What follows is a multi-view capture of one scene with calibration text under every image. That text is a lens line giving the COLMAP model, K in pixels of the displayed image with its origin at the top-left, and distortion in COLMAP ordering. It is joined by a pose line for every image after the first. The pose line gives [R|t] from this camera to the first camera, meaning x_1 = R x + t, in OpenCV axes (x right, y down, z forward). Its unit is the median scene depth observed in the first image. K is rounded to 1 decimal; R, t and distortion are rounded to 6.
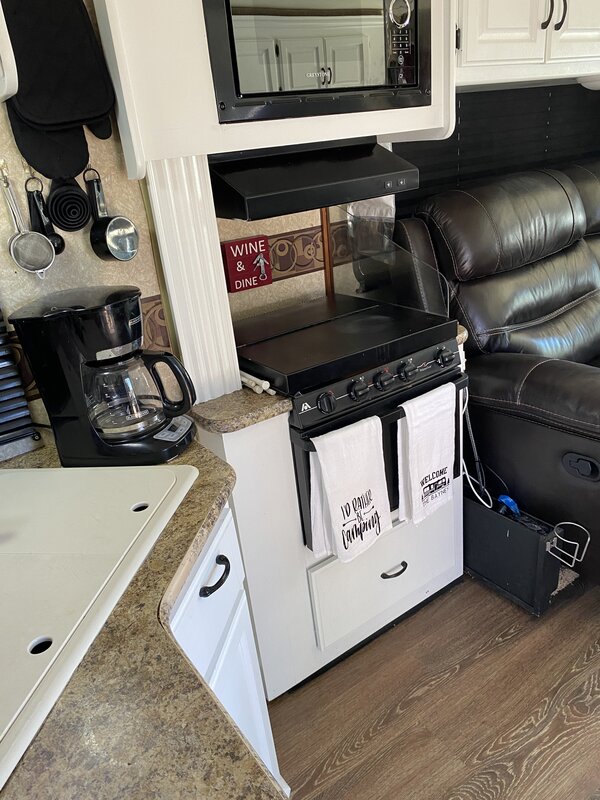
lens RADIAL K [[614.8, 0, 300.0], [0, 614.8, 400.0], [0, 0, 1]] dist [0.038949, -0.027382]
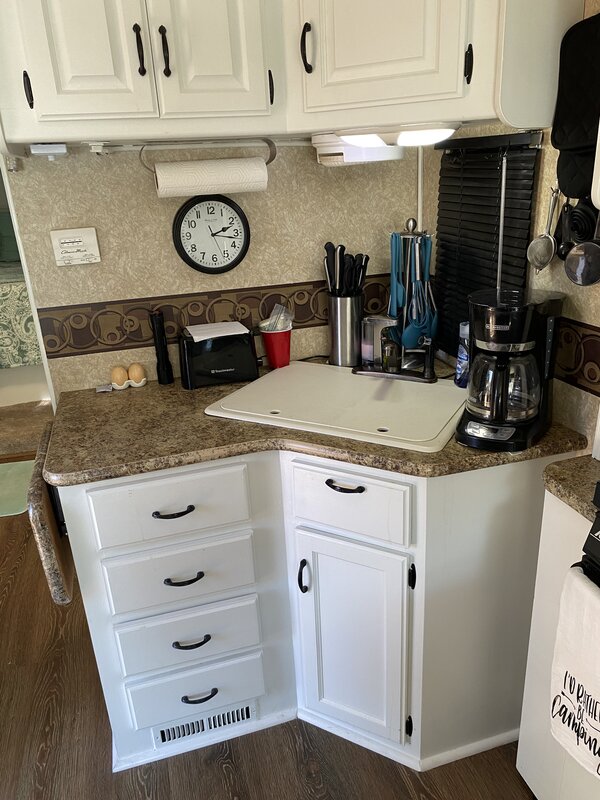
lens RADIAL K [[614.8, 0, 300.0], [0, 614.8, 400.0], [0, 0, 1]] dist [0.038949, -0.027382]
pose [[-0.332296, 0.441444, -0.833491, 0.760237], [-0.328664, 0.774122, 0.541032, -0.462687], [0.884059, 0.453721, -0.112151, 0.844068]]
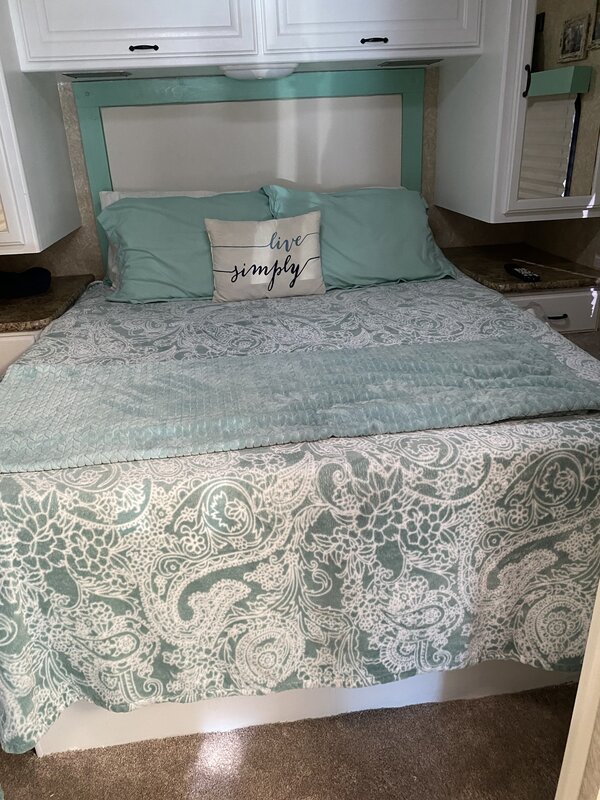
lens RADIAL K [[611.1, 0, 300.0], [0, 611.1, 400.0], [0, 0, 1]] dist [0.168690, -0.354757]
pose [[-0.488660, 0.456594, -0.743460, 0.677327], [-0.295151, 0.715376, 0.633343, -0.419116], [0.821034, 0.528923, -0.214811, 0.773370]]
